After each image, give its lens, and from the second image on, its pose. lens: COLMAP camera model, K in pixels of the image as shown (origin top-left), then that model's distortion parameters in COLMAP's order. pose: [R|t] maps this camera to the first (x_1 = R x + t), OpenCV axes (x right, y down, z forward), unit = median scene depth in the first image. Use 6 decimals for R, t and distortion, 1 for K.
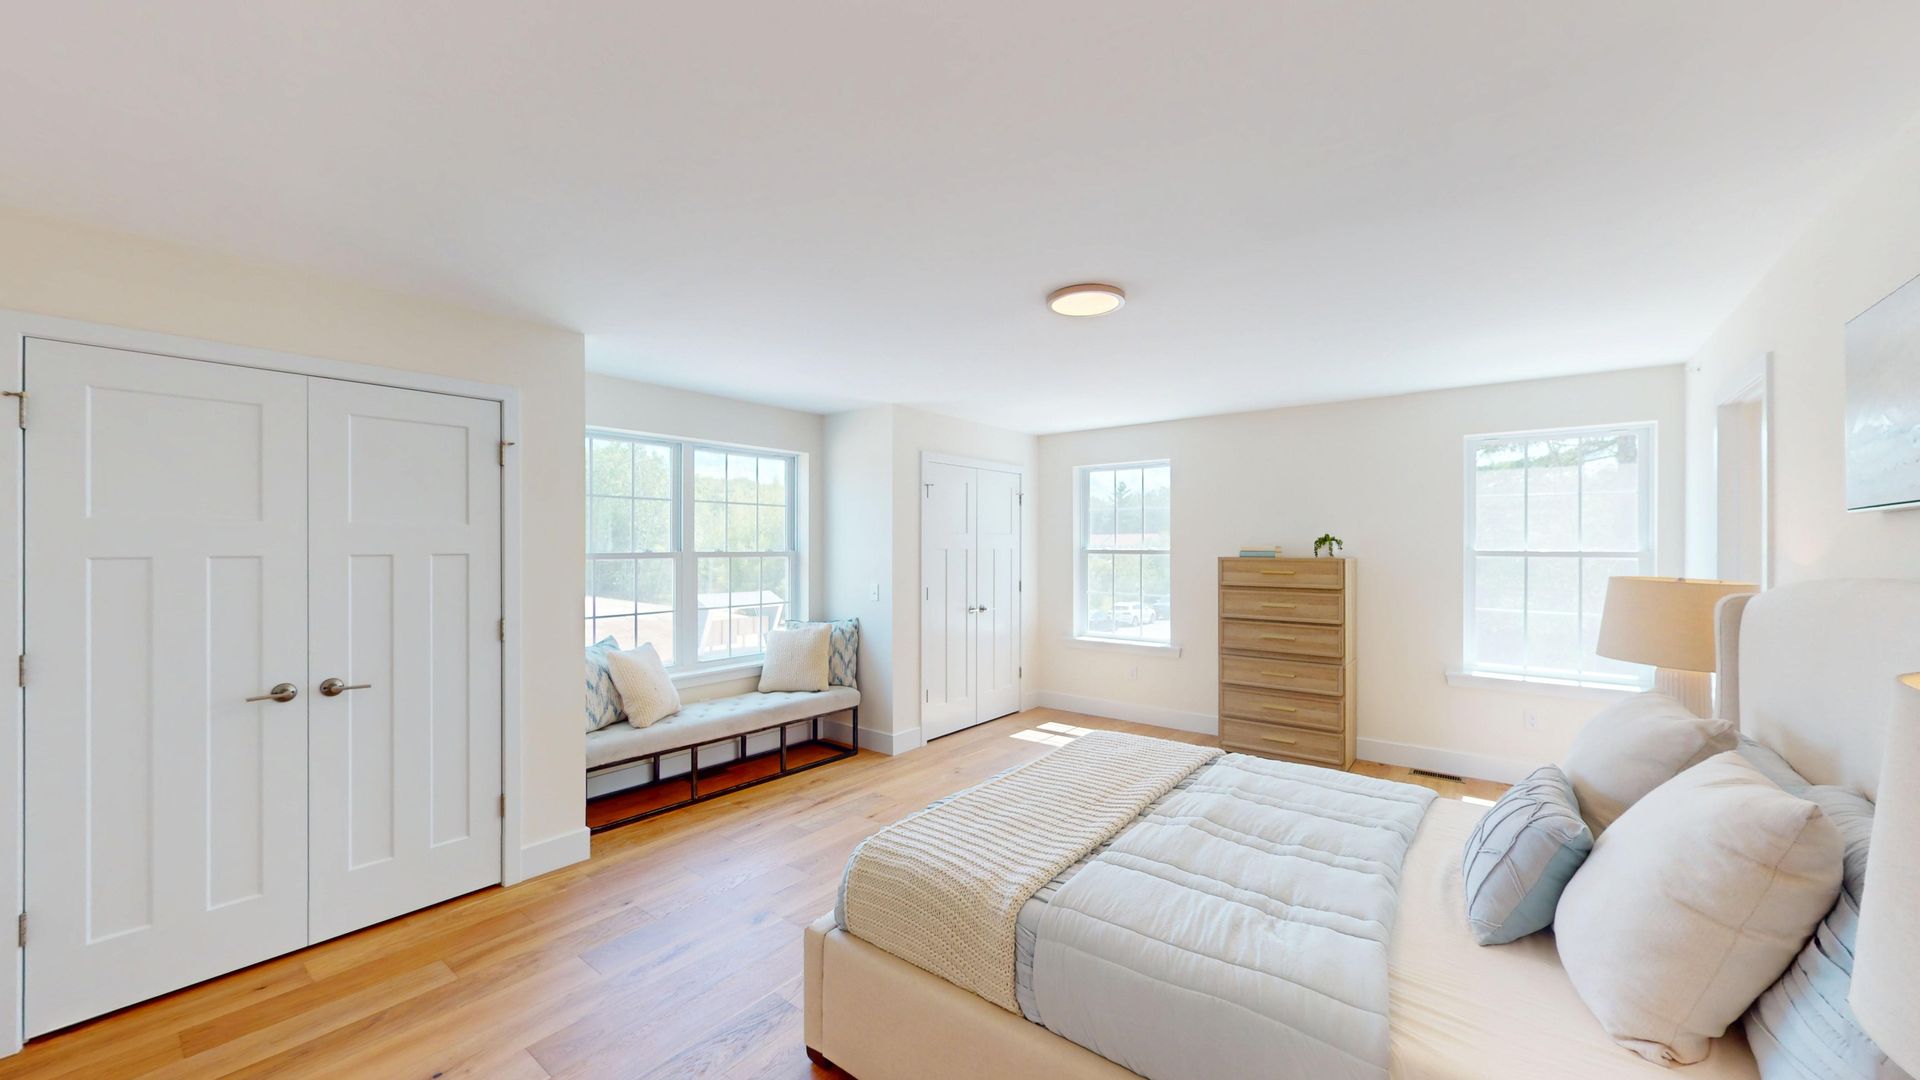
lens RADIAL K [[705.7, 0, 960.5], [0, 705.7, 542.5], [0, 0, 1]] dist [0.002732, 0.000133]
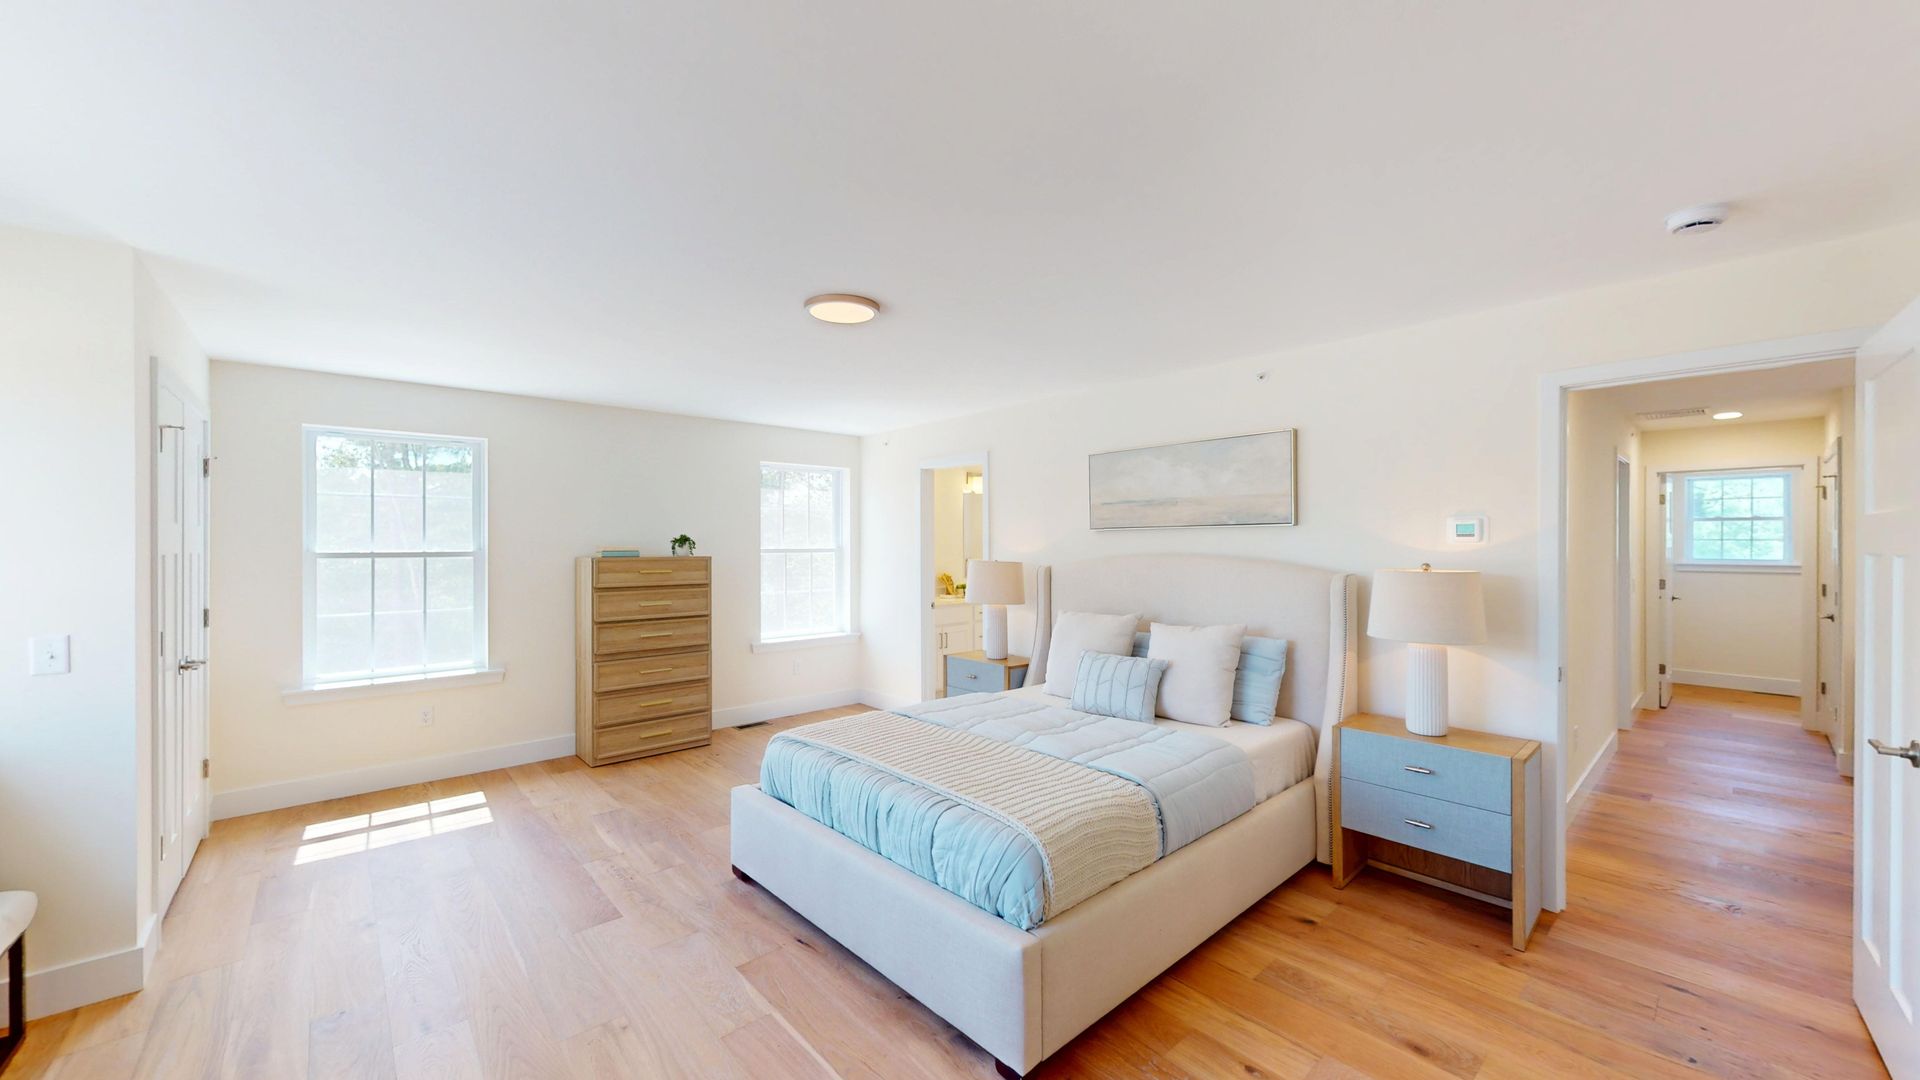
lens RADIAL K [[705.7, 0, 960.5], [0, 705.7, 545.4], [0, 0, 1]] dist [0.002732, 0.000133]
pose [[0.170734, -0.001315, 0.985316, -0.484698], [-0.000883, 0.999999, 0.001488, 0.002603], [-0.985317, -0.001125, 0.170733, 0.387854]]
